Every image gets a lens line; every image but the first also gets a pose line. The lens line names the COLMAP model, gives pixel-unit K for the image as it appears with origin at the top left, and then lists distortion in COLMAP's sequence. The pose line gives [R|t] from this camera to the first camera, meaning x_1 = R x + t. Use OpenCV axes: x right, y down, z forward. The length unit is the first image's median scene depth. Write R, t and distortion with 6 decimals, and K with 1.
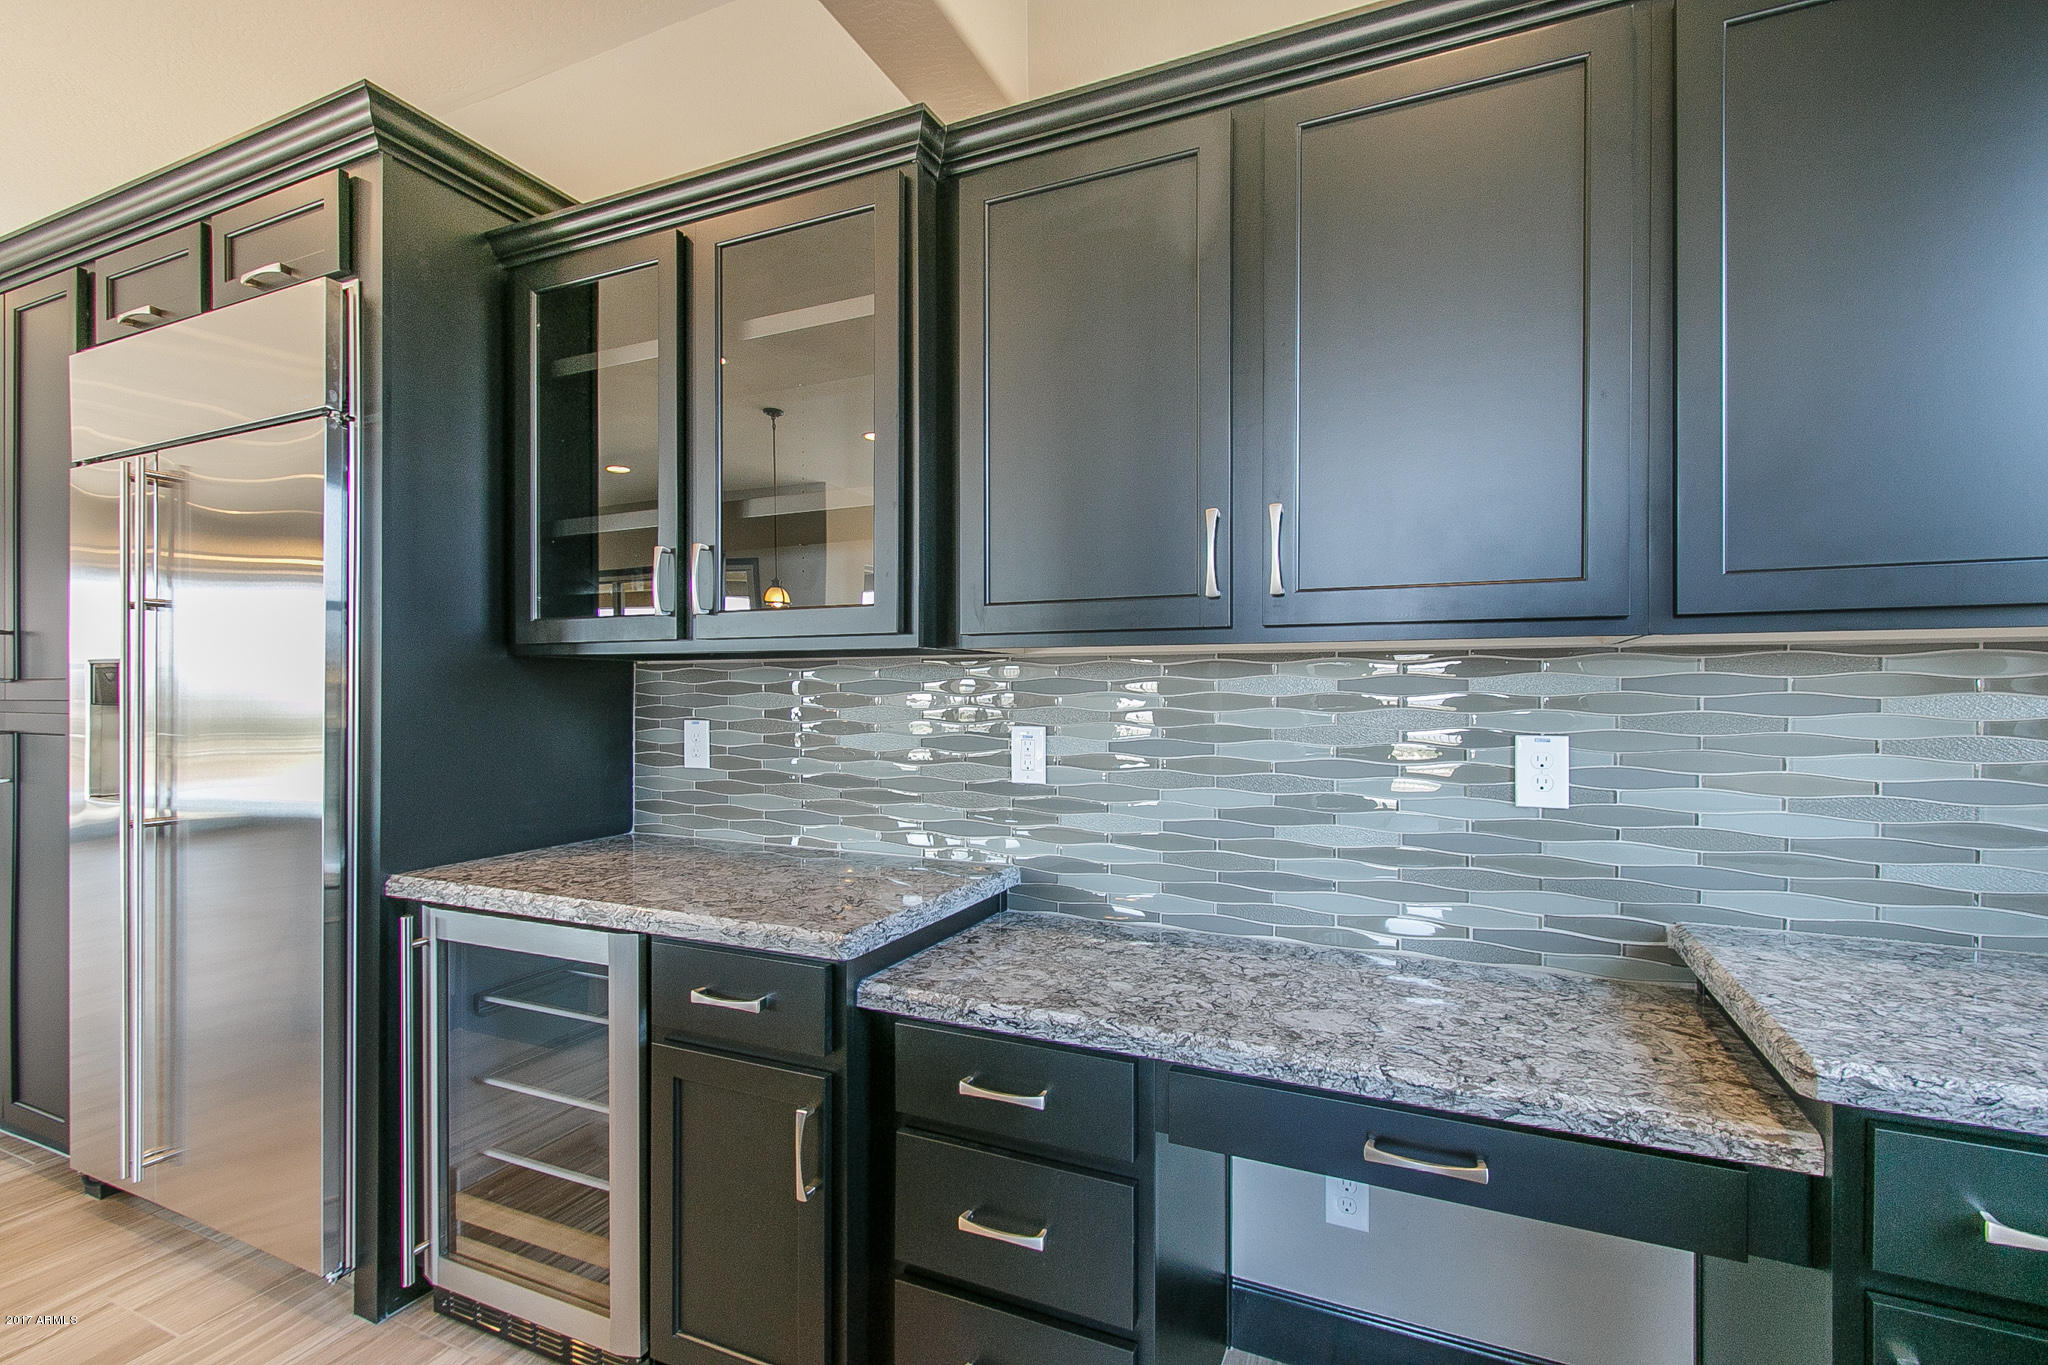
lens RADIAL K [[942.8, 0, 1014.8], [0, 942.8, 695.0], [0, 0, 1]] dist [0.001702, -0.000186]
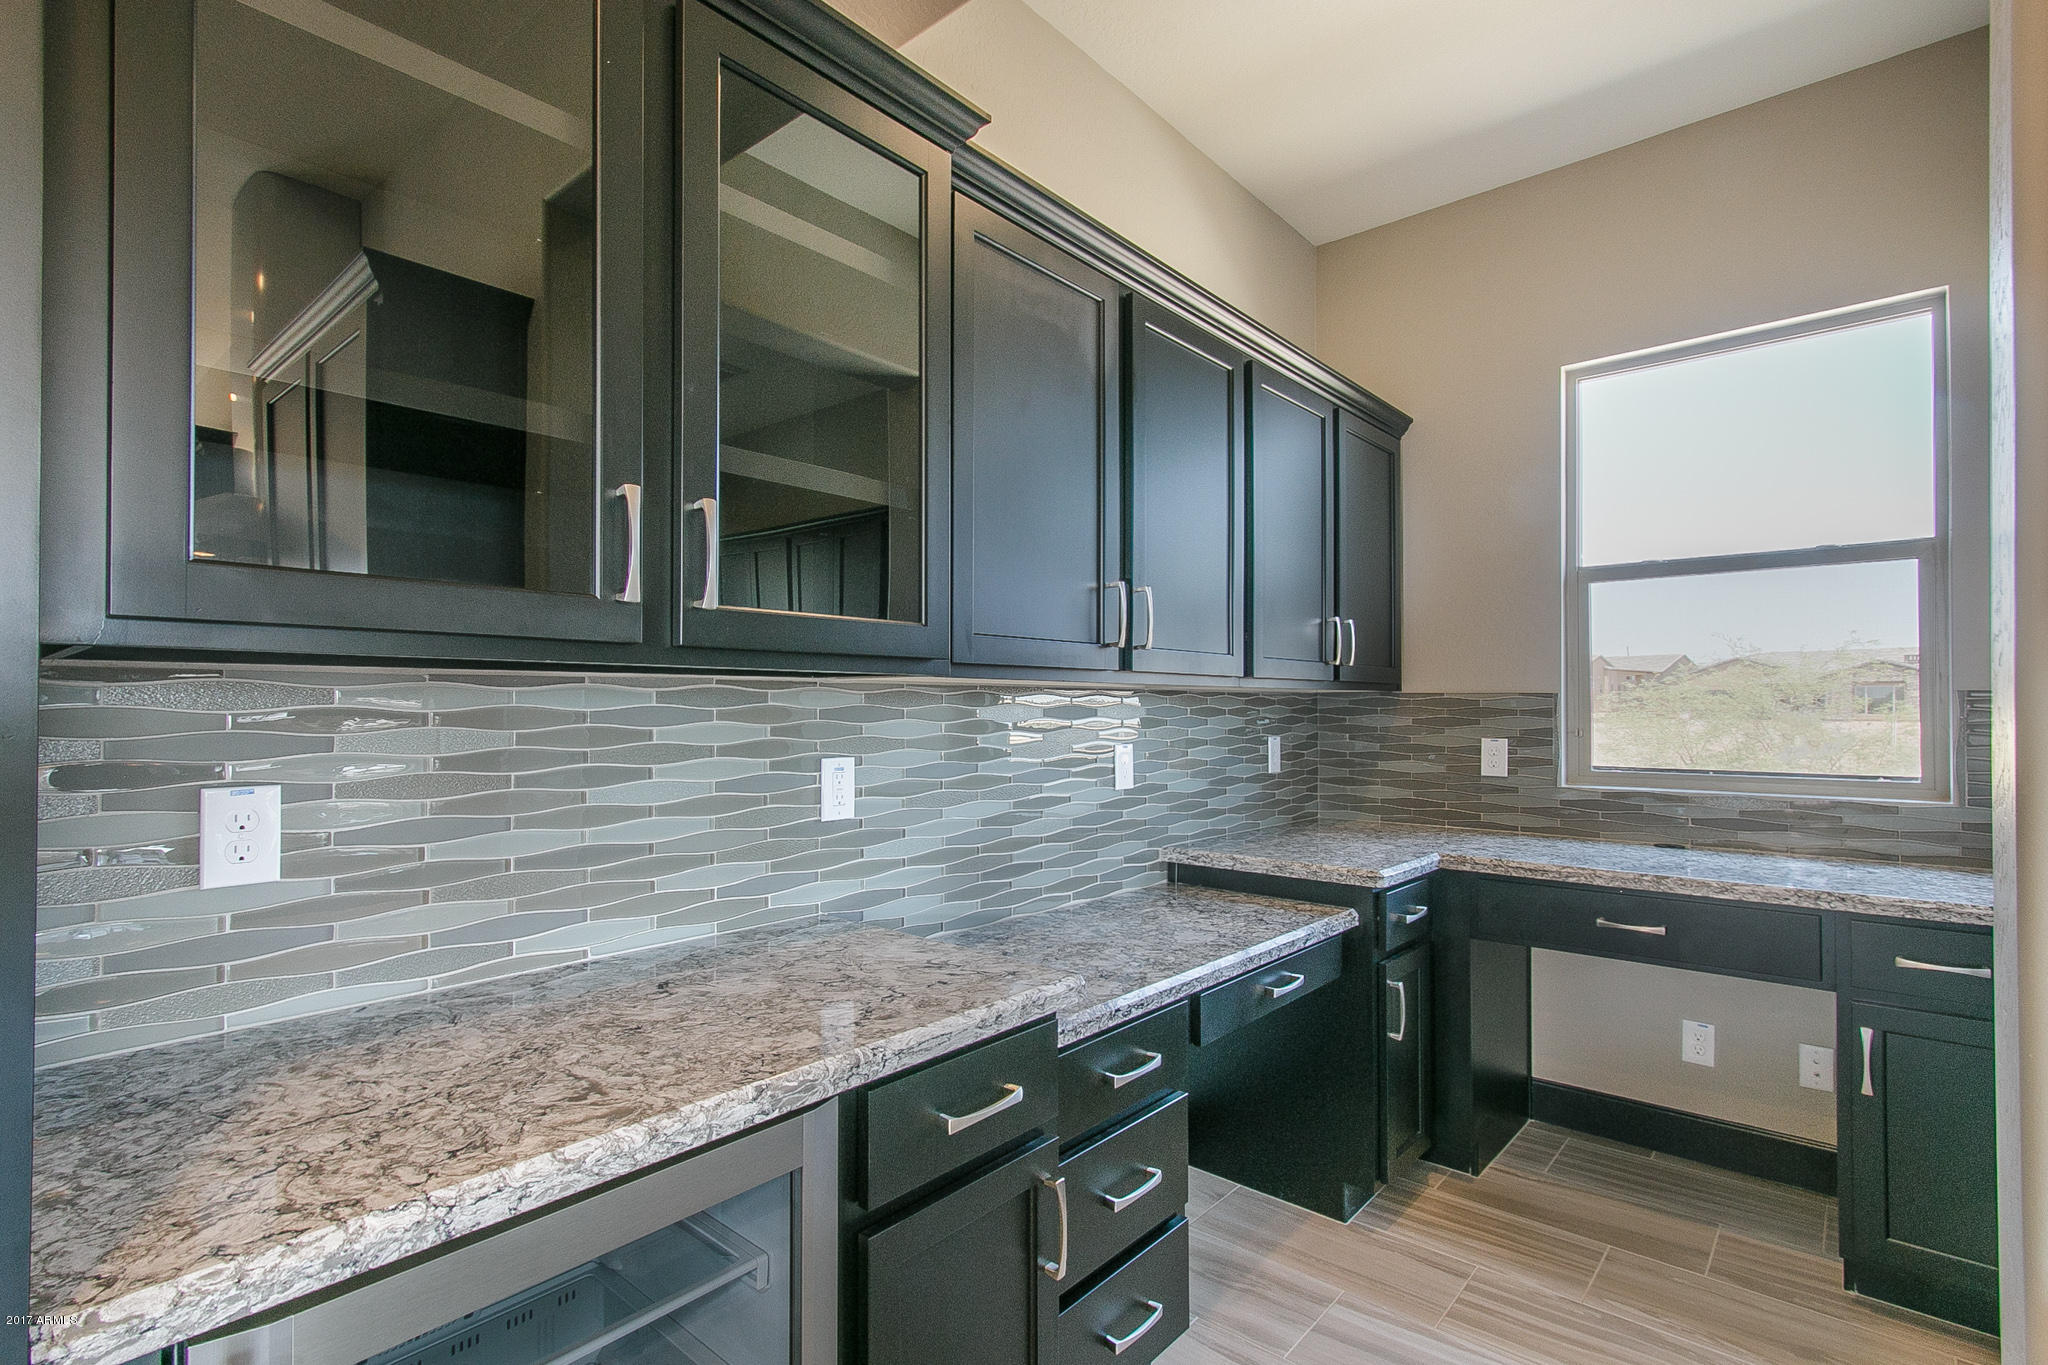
lens RADIAL K [[965.0, 0, 1021.2], [0, 965.0, 699.0], [0, 0, 1]] dist [0.004771, 0.000430]
pose [[0.287268, 0.005841, 0.957832, -0.934364], [0.002581, 0.999973, -0.006872, -0.019241], [-0.957847, 0.004446, 0.287245, 0.622293]]
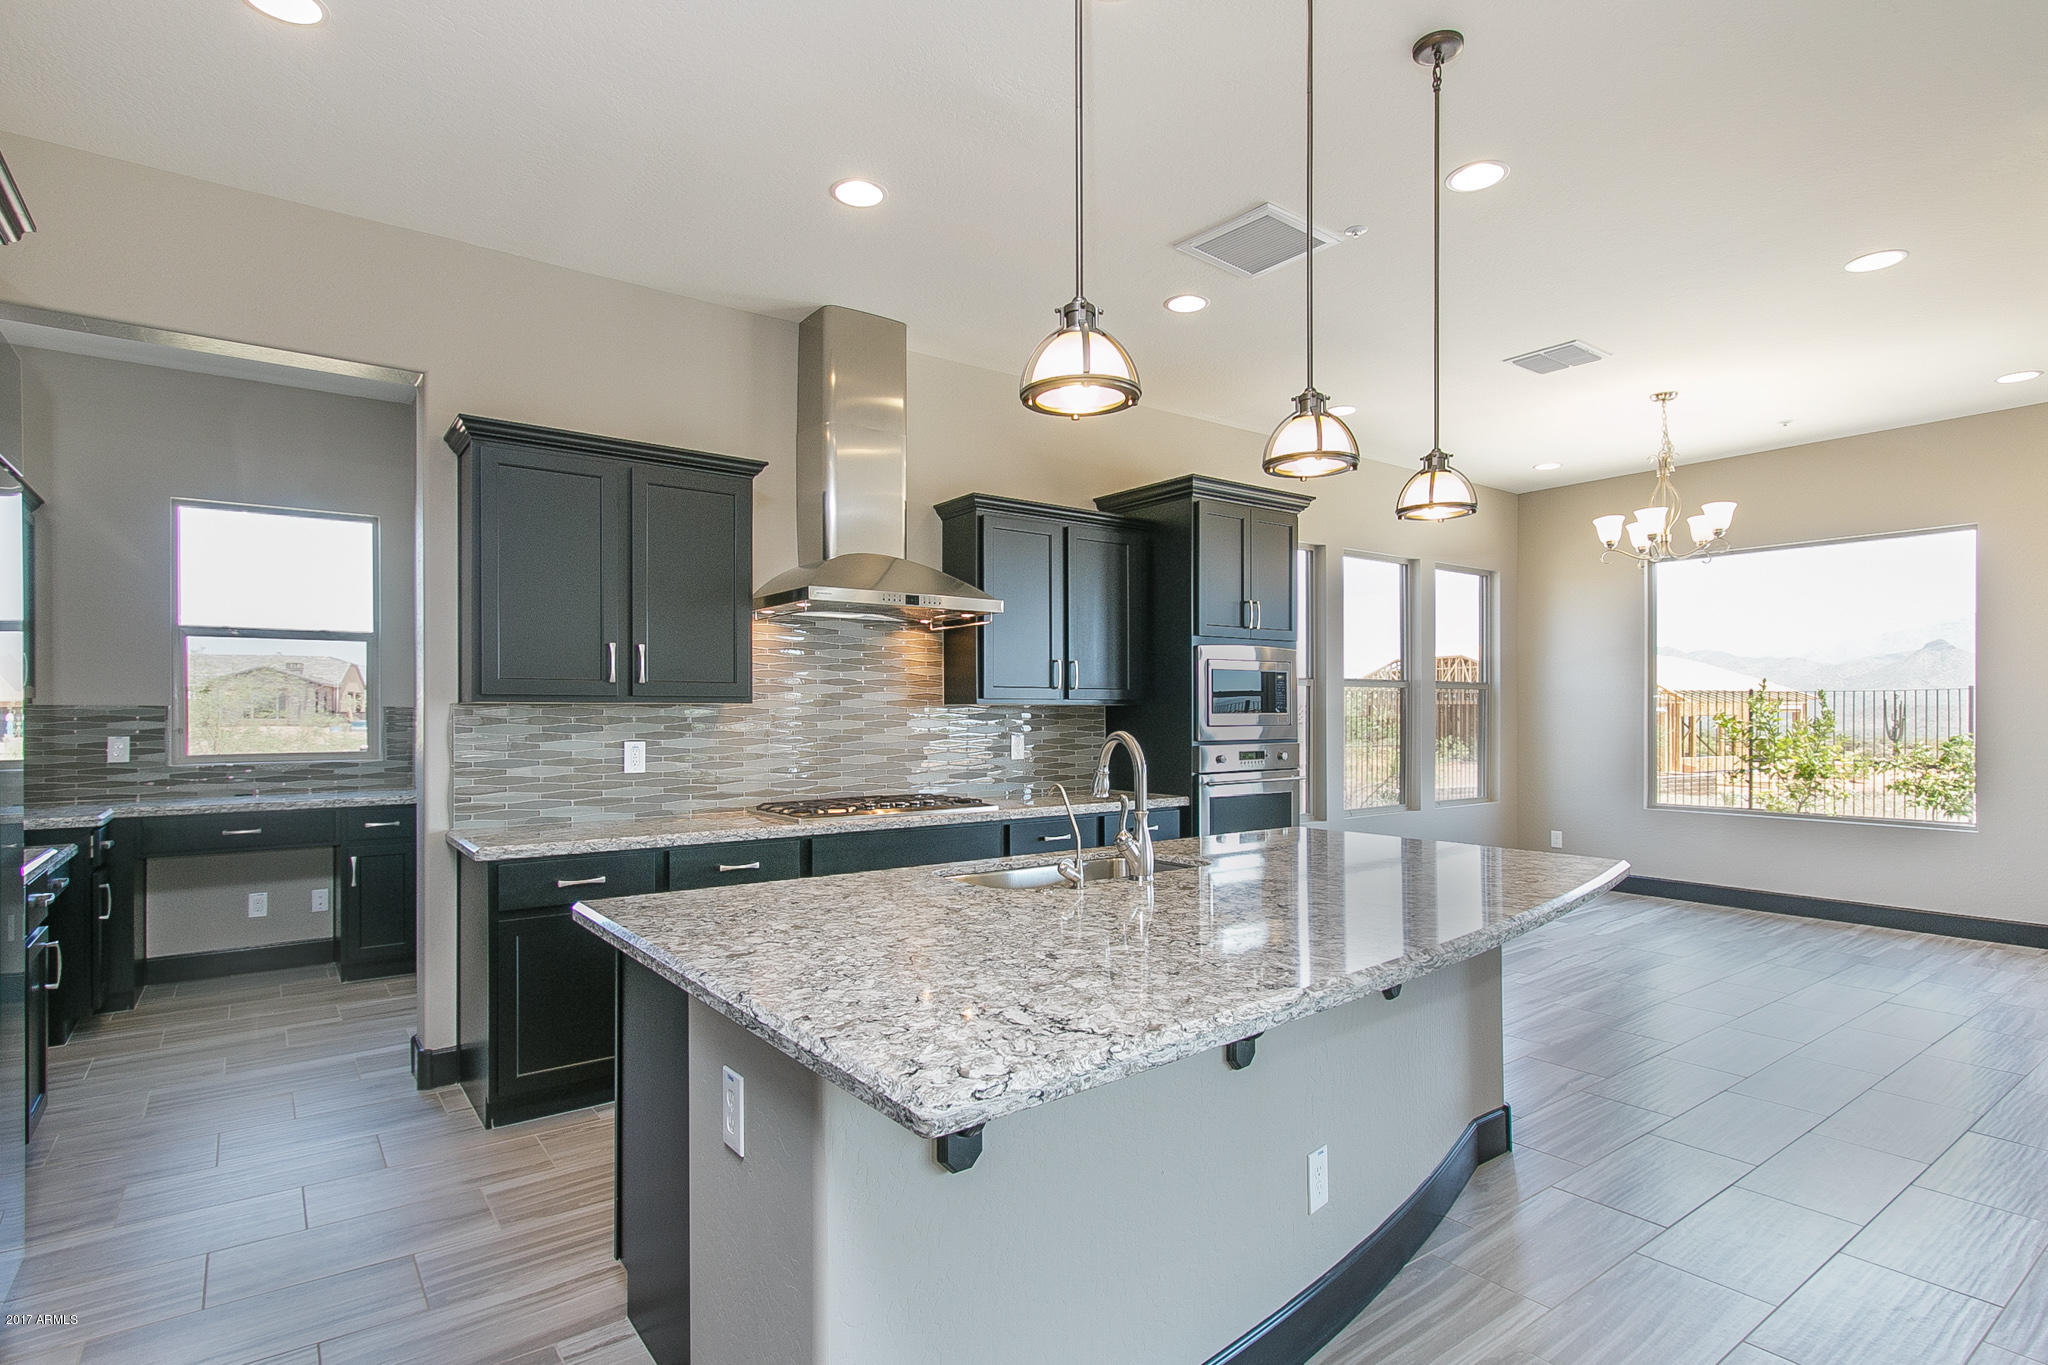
lens RADIAL K [[1042.0, 0, 1027.9], [0, 1042.0, 708.0], [0, 0, 1]] dist [0.000232, -0.000124]
pose [[-0.877108, 0.000211, 0.480292, -2.461574], [0.001252, 0.999998, 0.001848, -0.035417], [-0.480291, 0.002222, -0.877107, 1.572426]]
